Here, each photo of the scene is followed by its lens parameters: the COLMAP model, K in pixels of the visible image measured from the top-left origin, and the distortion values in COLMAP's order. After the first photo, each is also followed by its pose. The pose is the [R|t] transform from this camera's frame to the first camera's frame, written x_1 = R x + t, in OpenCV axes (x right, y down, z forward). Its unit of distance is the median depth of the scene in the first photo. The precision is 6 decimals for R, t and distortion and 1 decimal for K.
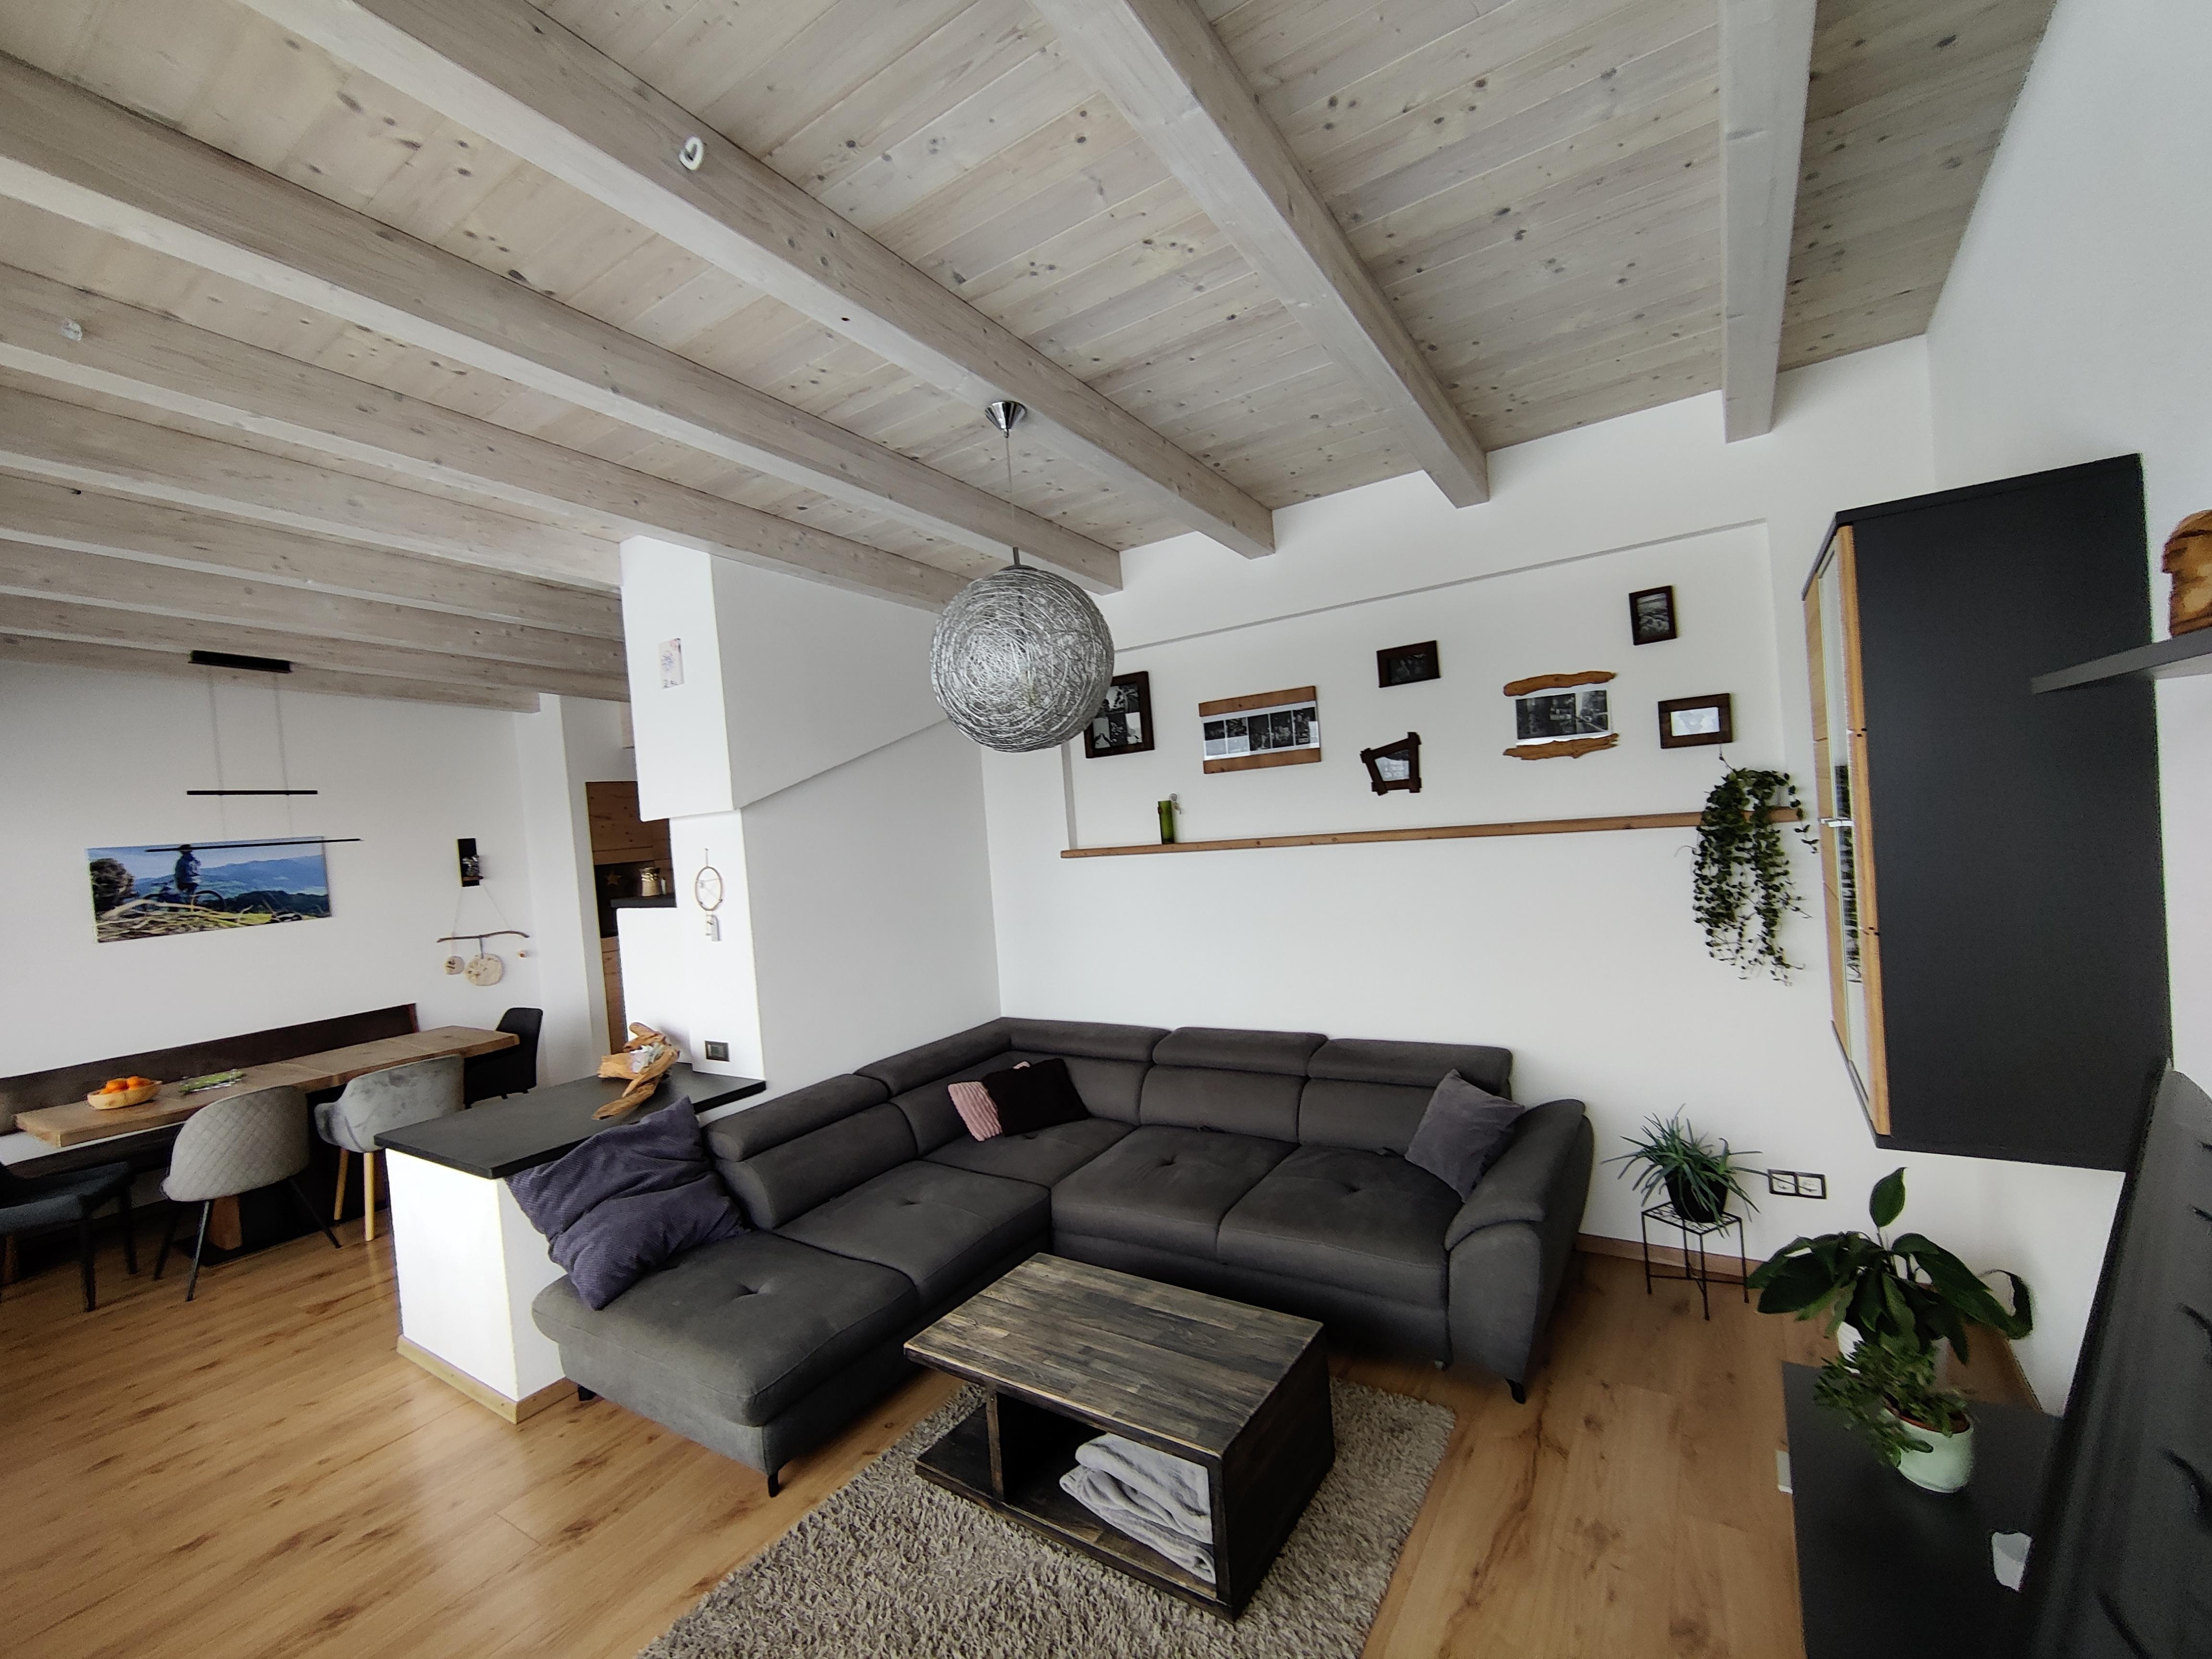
lens RADIAL K [[953.0, 0, 1112.2], [0, 953.0, 836.3], [0, 0, 1]] dist [-0.009668, 0.005092]
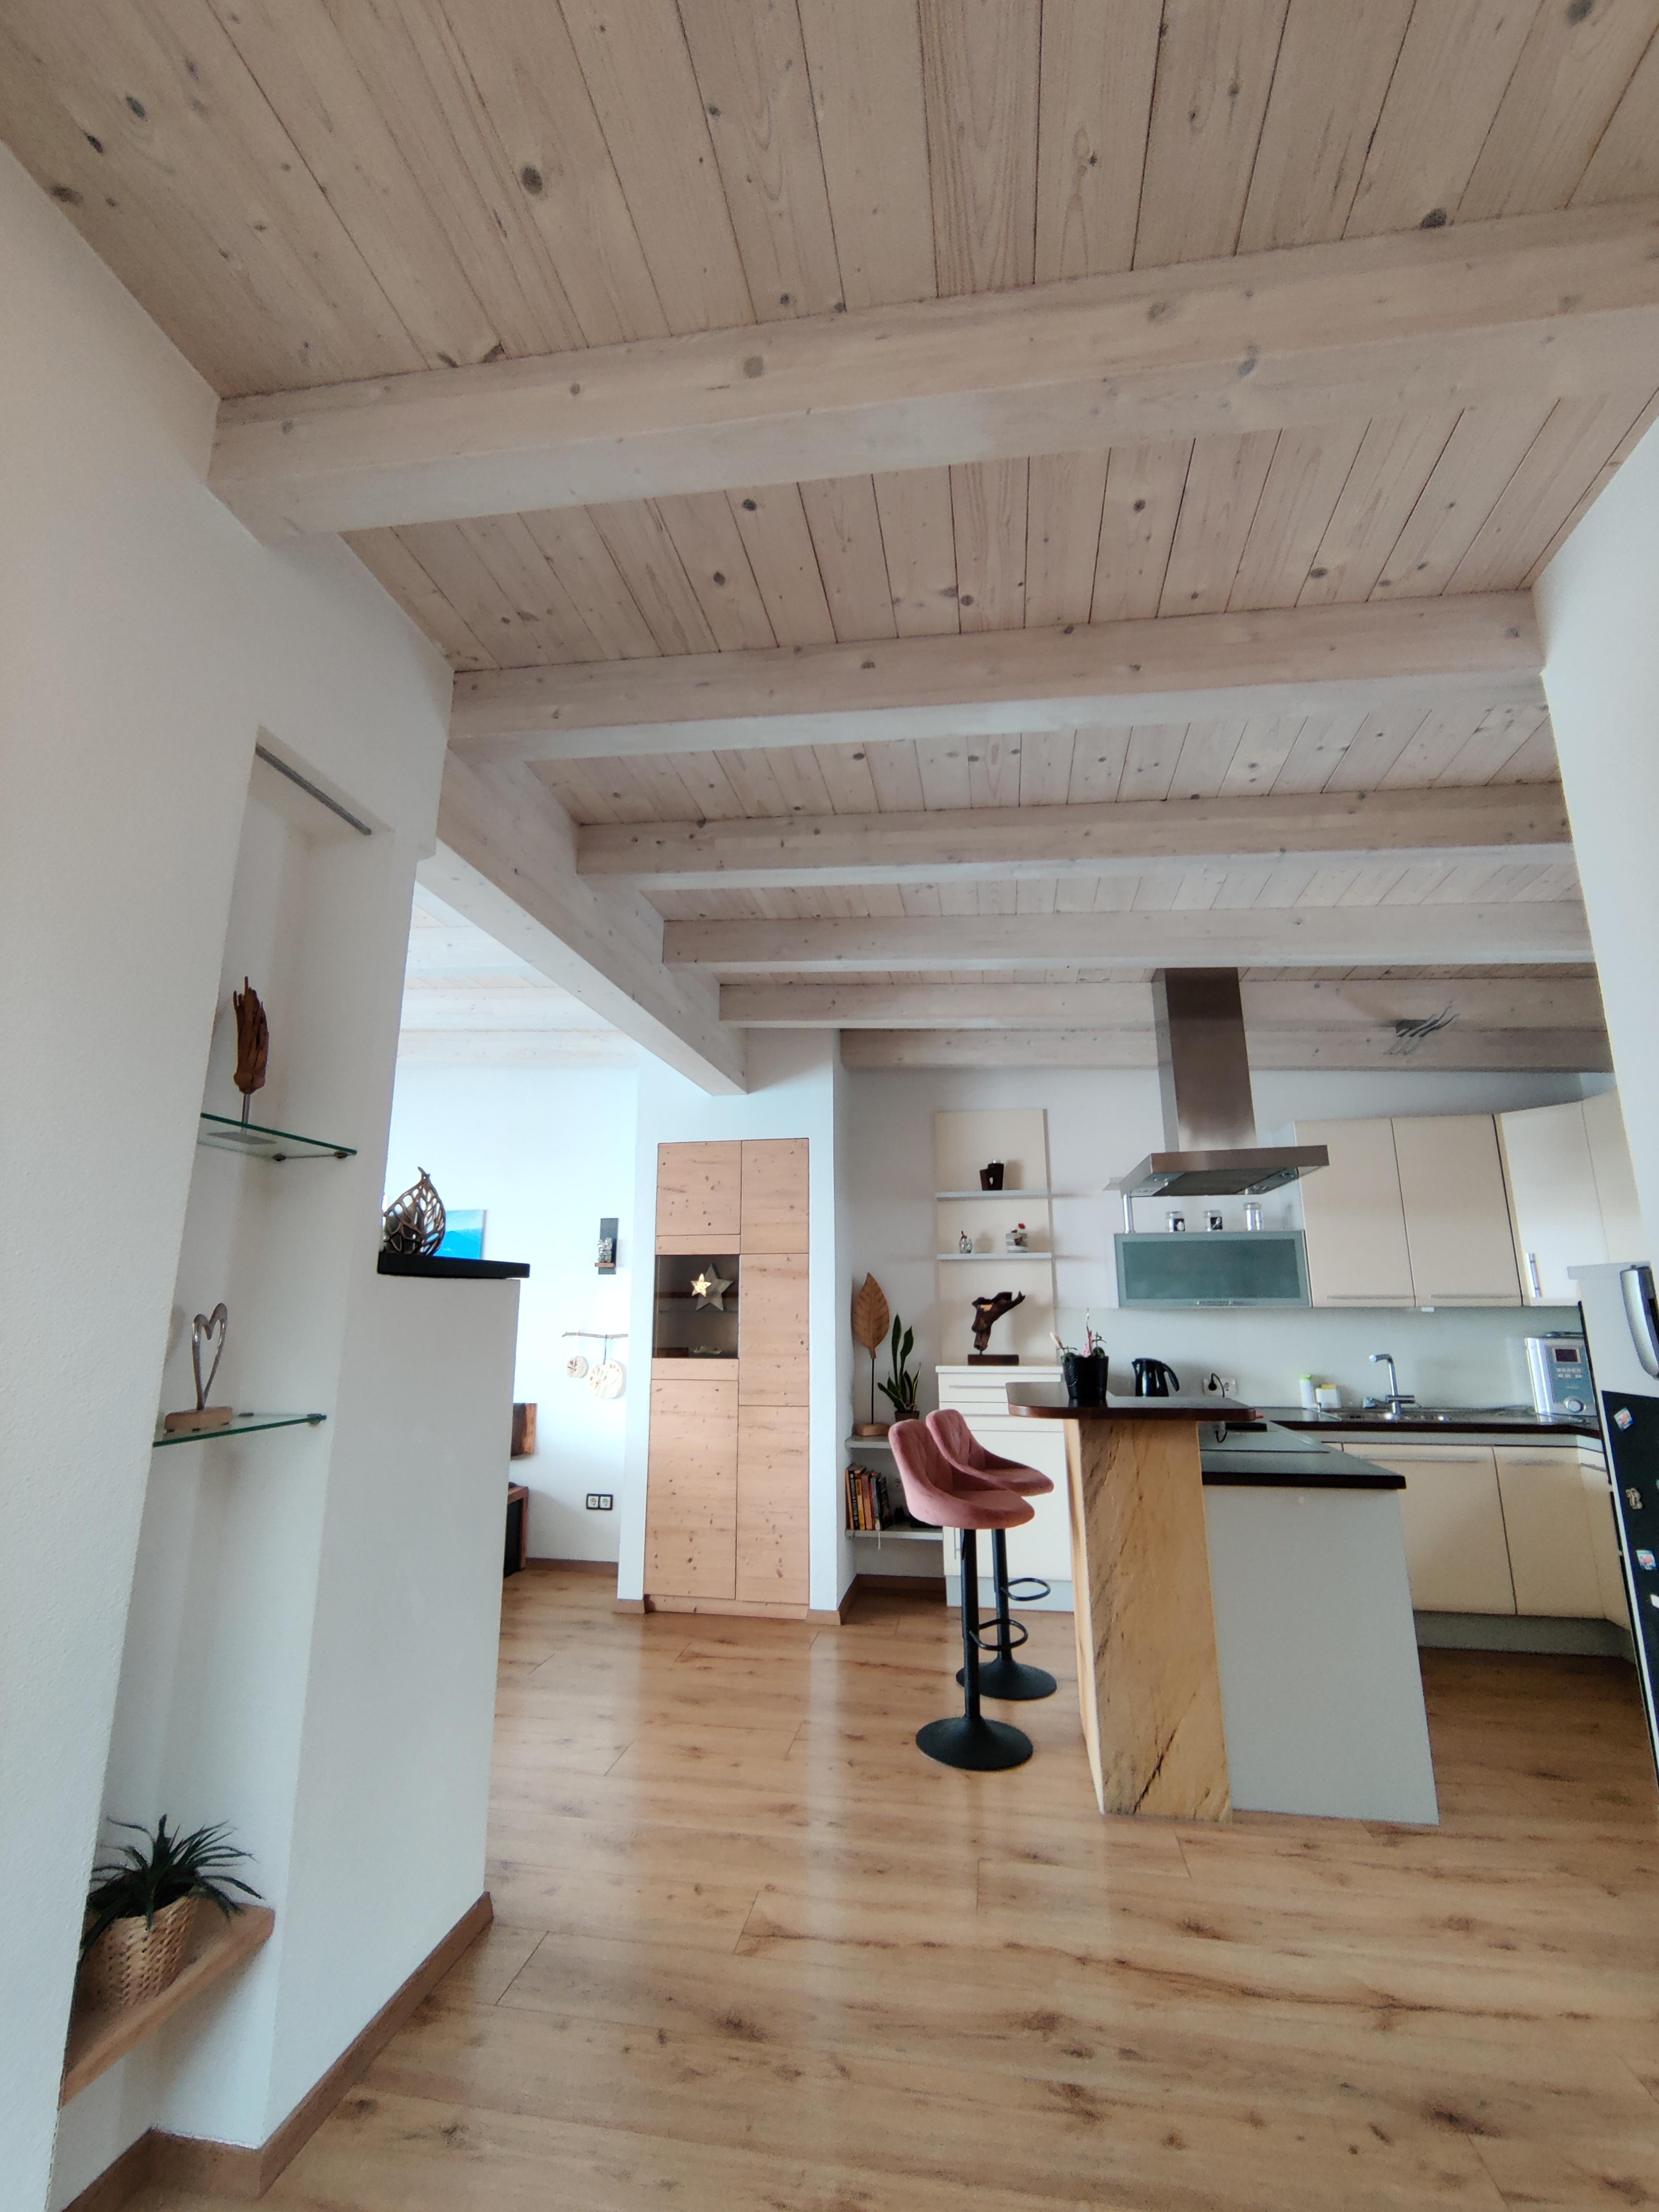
lens RADIAL K [[940.2, 0, 822.4], [0, 940.2, 1100.5], [0, 0, 1]] dist [-0.011741, 0.000094]
pose [[0.380290, -0.119993, -0.917050, 0.349793], [-0.047065, 0.987752, -0.148762, 0.027929], [0.923669, 0.099734, 0.369984, 1.599971]]
